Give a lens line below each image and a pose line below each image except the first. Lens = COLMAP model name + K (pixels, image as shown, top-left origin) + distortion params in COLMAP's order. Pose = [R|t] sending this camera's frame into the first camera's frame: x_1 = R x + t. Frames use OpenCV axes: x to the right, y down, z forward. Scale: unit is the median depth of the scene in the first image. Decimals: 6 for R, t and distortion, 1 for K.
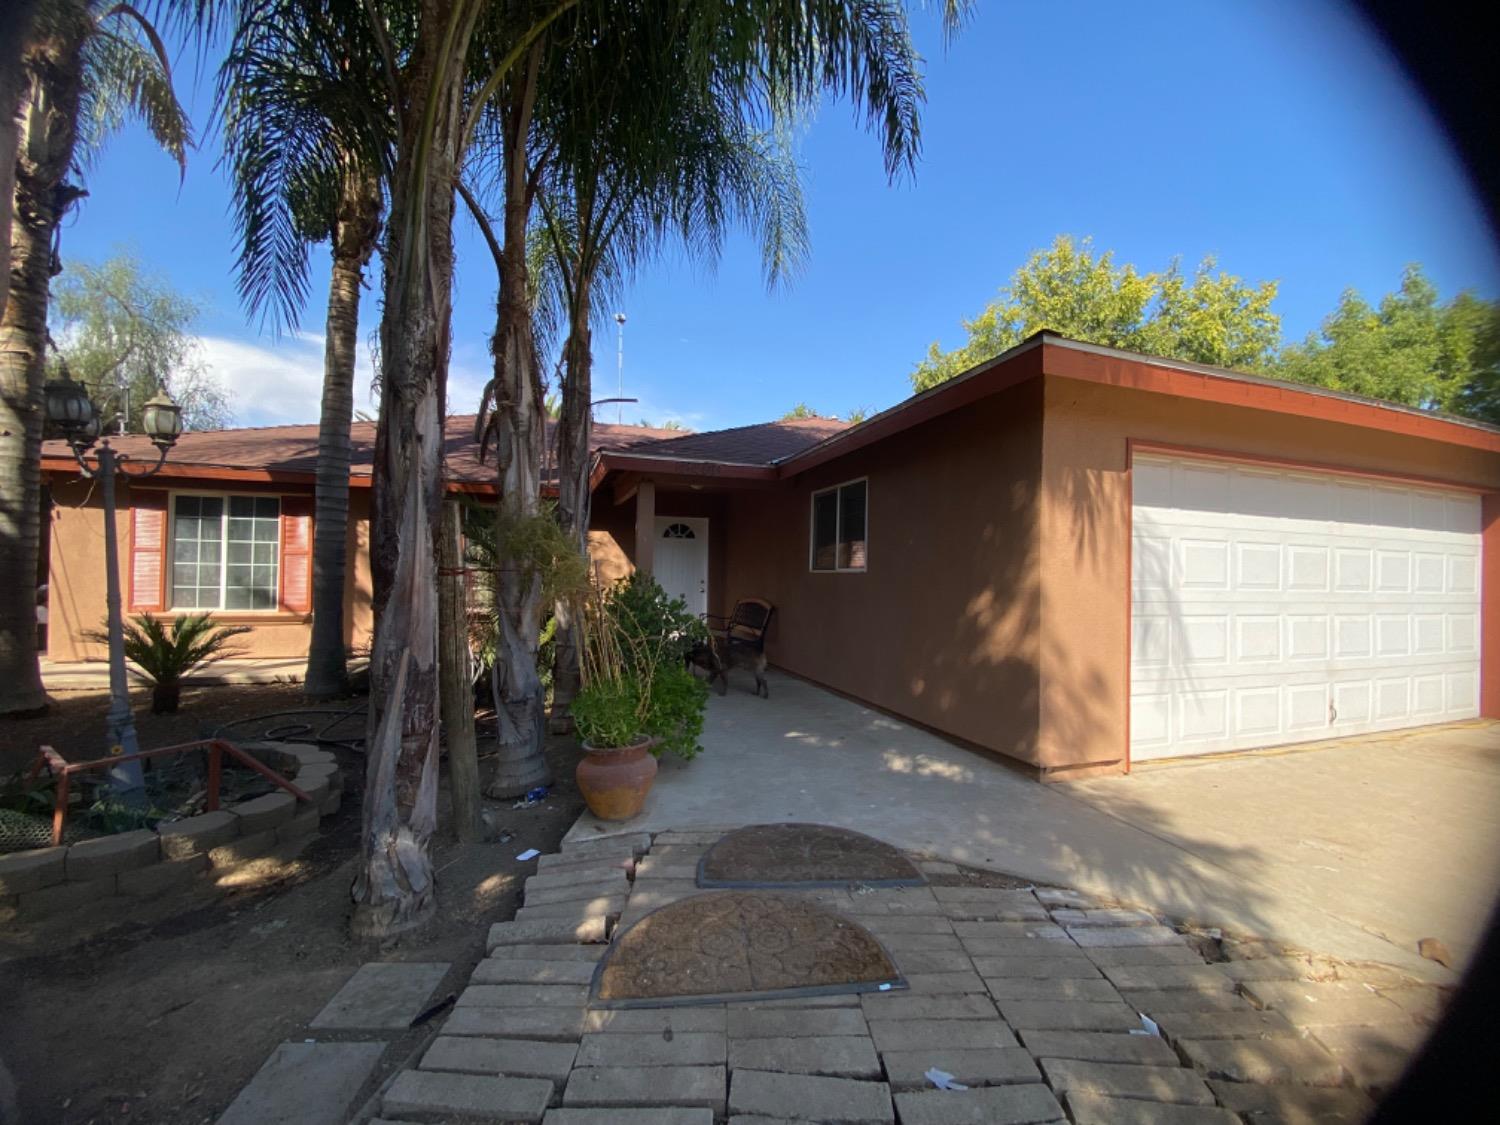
lens RADIAL K [[615.9, 0, 750.6], [0, 615.9, 551.1], [0, 0, 1]] dist [-0.002904, -0.011174]
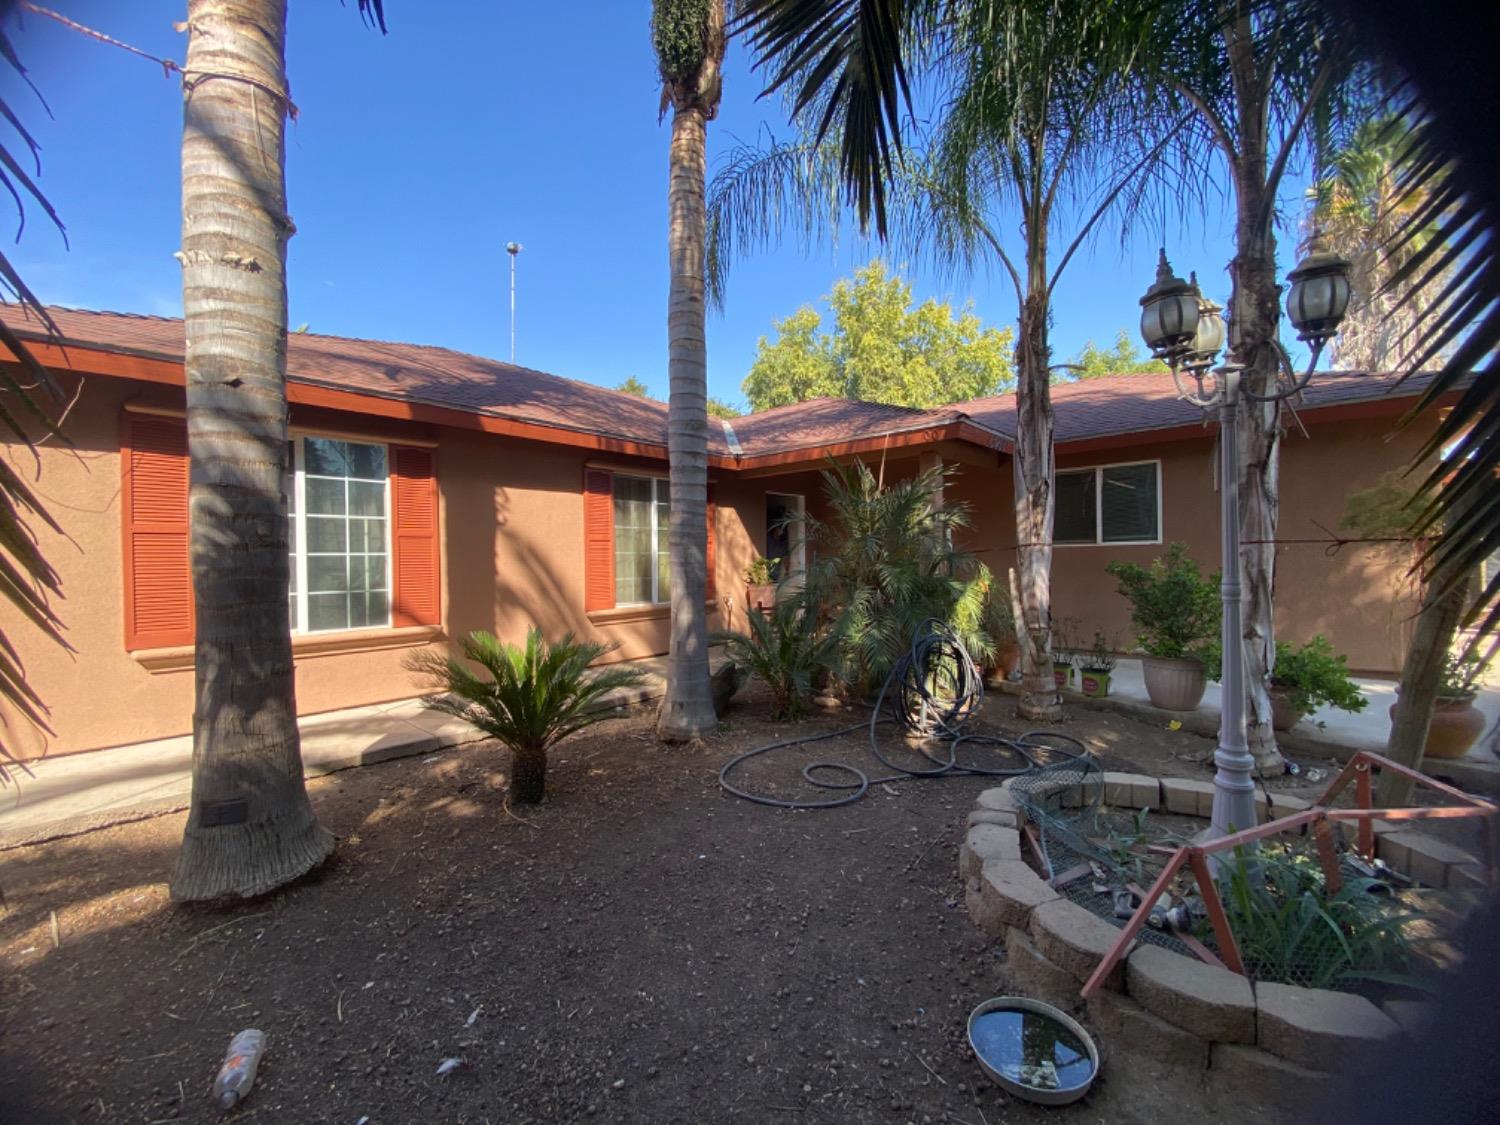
lens RADIAL K [[615.9, 0, 749.3], [0, 615.9, 559.2], [0, 0, 1]] dist [-0.002904, -0.011174]
pose [[0.877378, -0.026888, 0.479046, -0.763804], [0.011048, 0.999296, 0.035856, 0.009702], [-0.479673, -0.026167, 0.877057, 0.275431]]
